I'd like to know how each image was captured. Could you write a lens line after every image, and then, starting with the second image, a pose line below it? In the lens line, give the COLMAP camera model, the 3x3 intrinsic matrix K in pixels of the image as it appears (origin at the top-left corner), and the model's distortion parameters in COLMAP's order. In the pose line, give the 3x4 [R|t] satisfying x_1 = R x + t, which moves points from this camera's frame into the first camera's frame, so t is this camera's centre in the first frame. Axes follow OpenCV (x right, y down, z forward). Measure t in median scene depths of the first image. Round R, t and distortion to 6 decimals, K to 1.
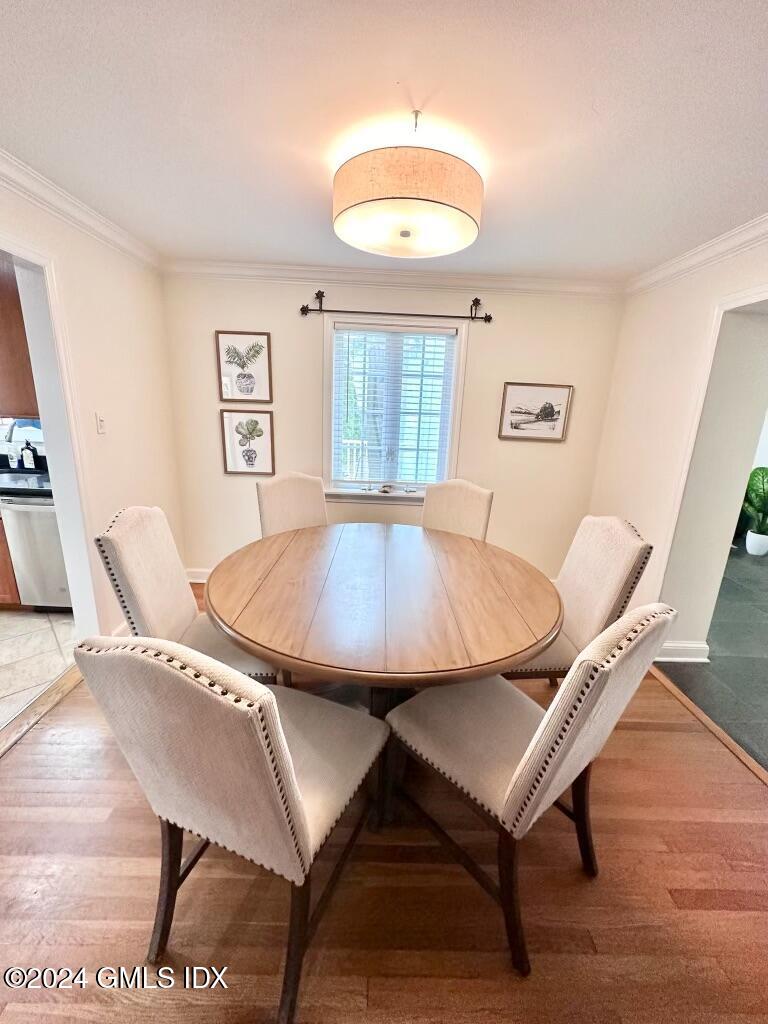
lens RADIAL K [[412.1, 0, 384.5], [0, 412.1, 515.3], [0, 0, 1]] dist [0.001202, 0.000024]
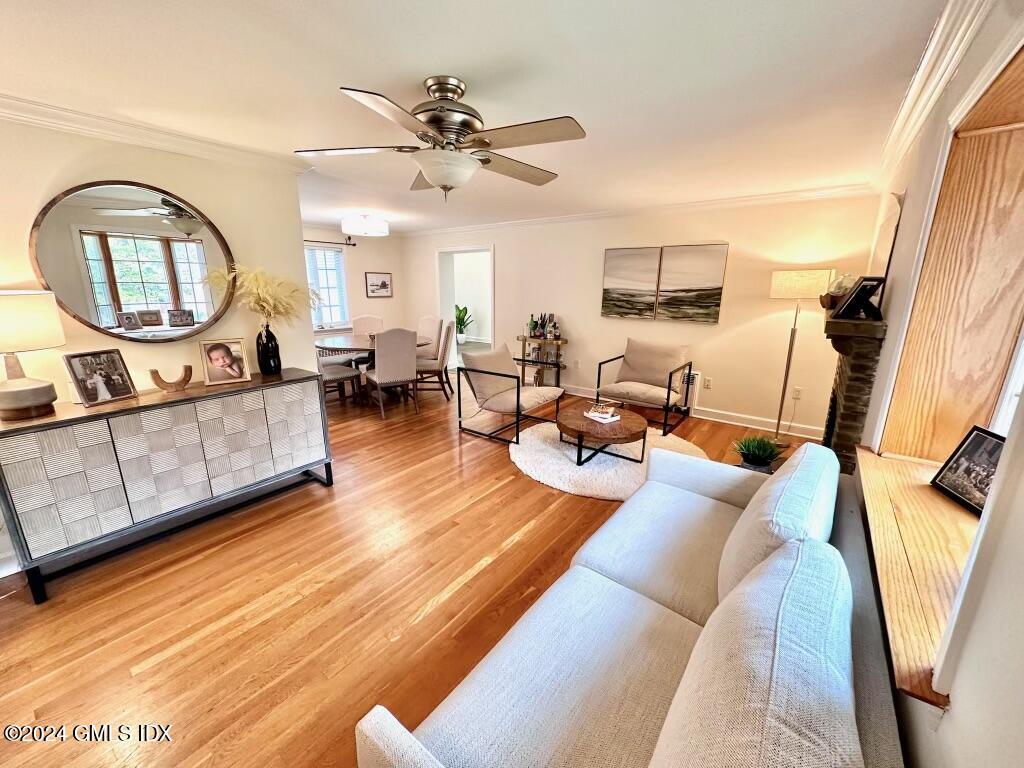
lens RADIAL K [[412.1, 0, 512.4], [0, 412.1, 383.6], [0, 0, 1]] dist [0.001202, 0.000024]
pose [[0.609995, -0.223471, 0.760241, -1.048141], [0.223225, 0.969016, 0.105731, 0.204213], [-0.760314, 0.105209, 0.640979, -0.973533]]
